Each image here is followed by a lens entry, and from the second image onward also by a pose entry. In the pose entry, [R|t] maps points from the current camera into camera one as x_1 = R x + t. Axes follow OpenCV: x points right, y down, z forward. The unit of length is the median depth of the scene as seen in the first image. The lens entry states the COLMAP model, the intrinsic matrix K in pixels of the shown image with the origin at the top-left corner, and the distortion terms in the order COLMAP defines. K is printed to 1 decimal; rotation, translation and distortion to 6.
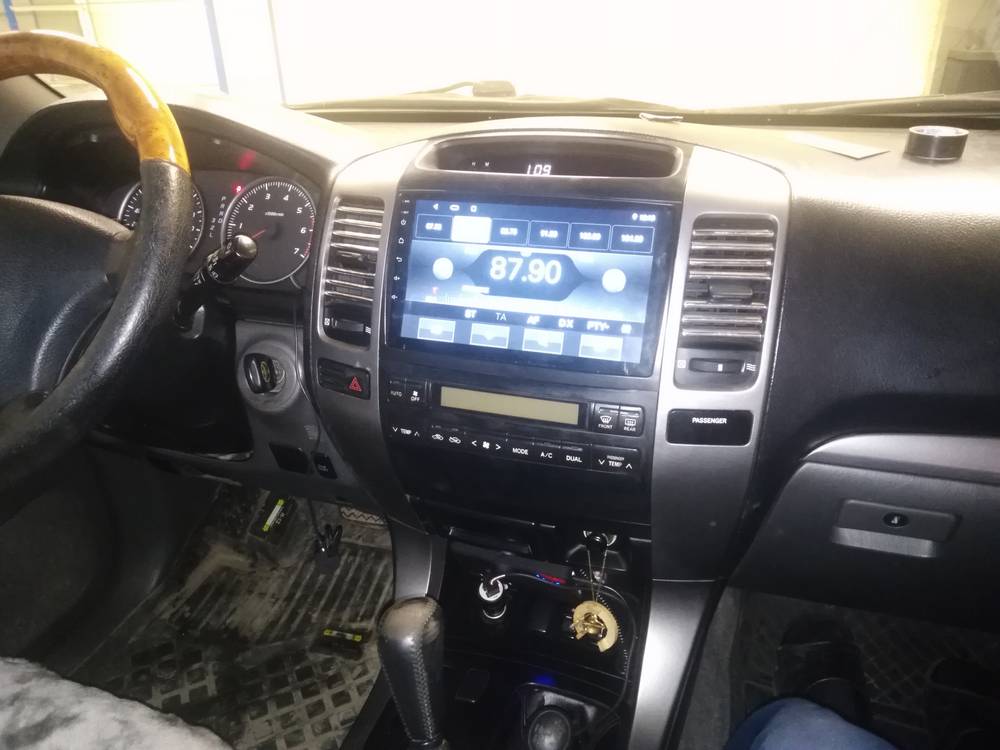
lens RADIAL K [[773.4, 0, 492.1], [0, 773.4, 367.4], [0, 0, 1]] dist [-0.006866, 0.013784]
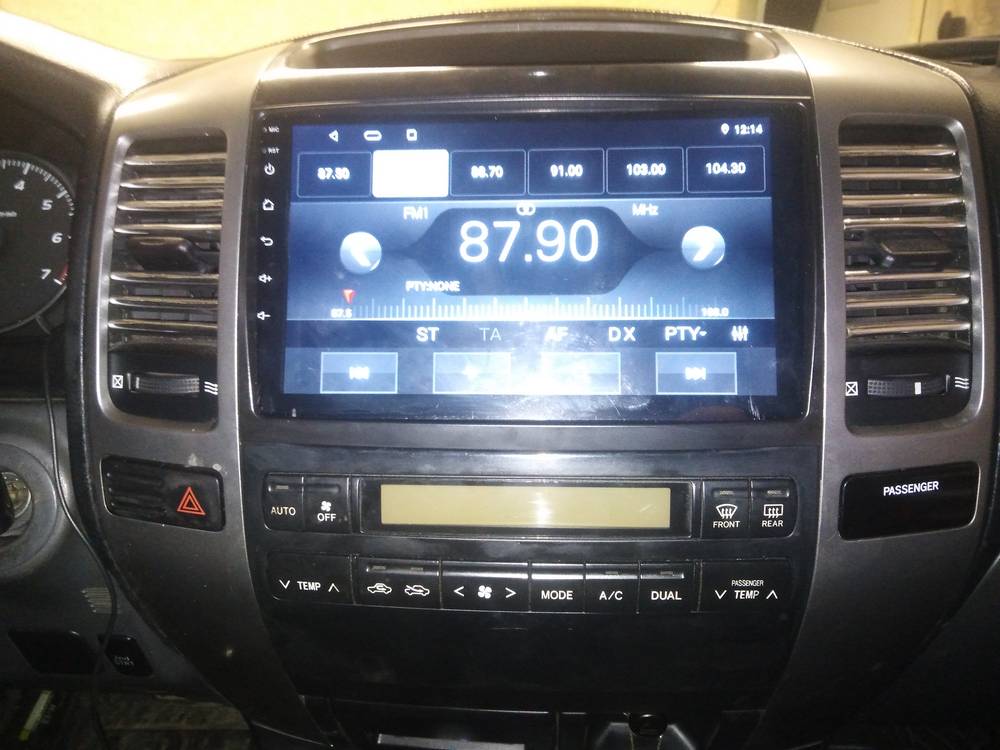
lens RADIAL K [[773.4, 0, 497.2], [0, 773.4, 366.4], [0, 0, 1]] dist [-0.006866, 0.013784]
pose [[0.961215, -0.083870, 0.262740, -0.118184], [0.108222, 0.990935, -0.079604, -0.003281], [-0.253682, 0.104951, 0.961577, 0.500706]]
